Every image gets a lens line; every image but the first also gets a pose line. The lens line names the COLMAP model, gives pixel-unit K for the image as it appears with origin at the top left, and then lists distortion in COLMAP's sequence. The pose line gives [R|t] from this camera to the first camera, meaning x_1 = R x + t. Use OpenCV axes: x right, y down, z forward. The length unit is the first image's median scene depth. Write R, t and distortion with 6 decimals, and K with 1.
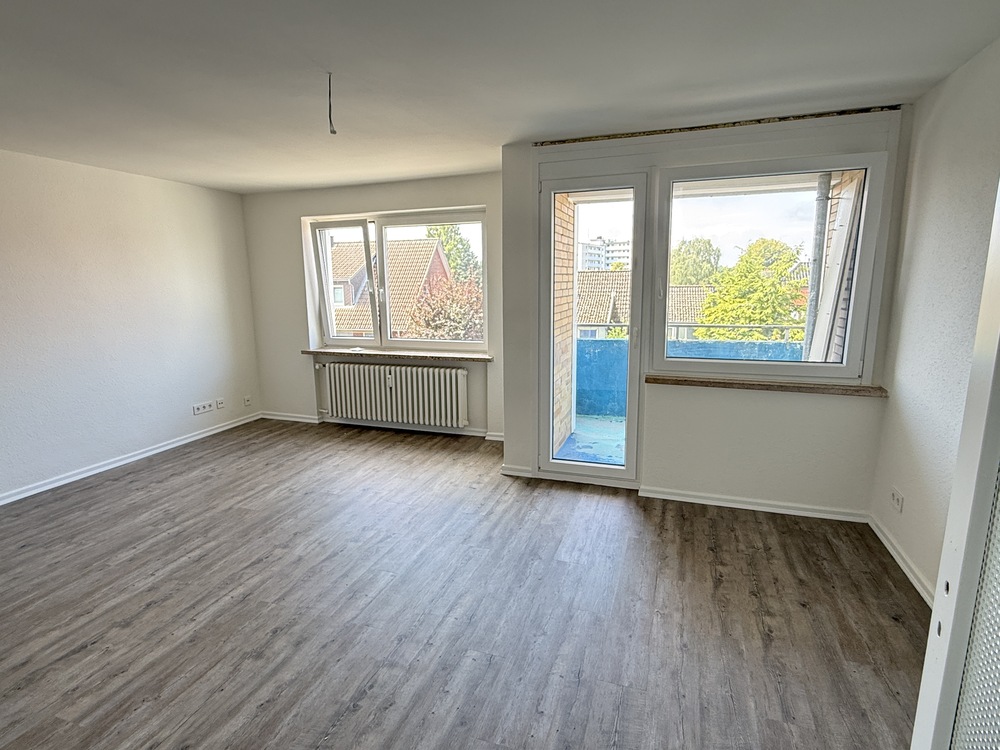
lens RADIAL K [[529.6, 0, 499.2], [0, 529.6, 375.4], [0, 0, 1]] dist [0.001365, 0.001171]
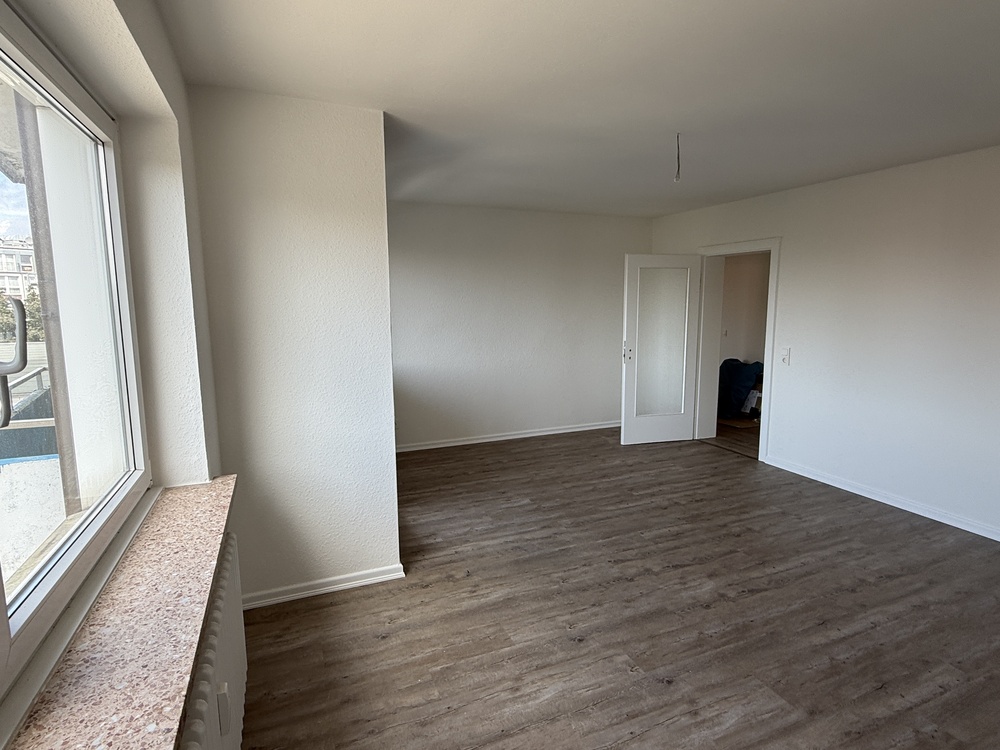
lens RADIAL K [[529.6, 0, 499.0], [0, 529.6, 374.7], [0, 0, 1]] dist [0.001365, 0.001171]
pose [[-0.665794, -0.088010, 0.740927, -0.816669], [0.148009, 0.957707, 0.246760, -0.318102], [-0.731308, 0.273955, -0.624609, 1.809649]]
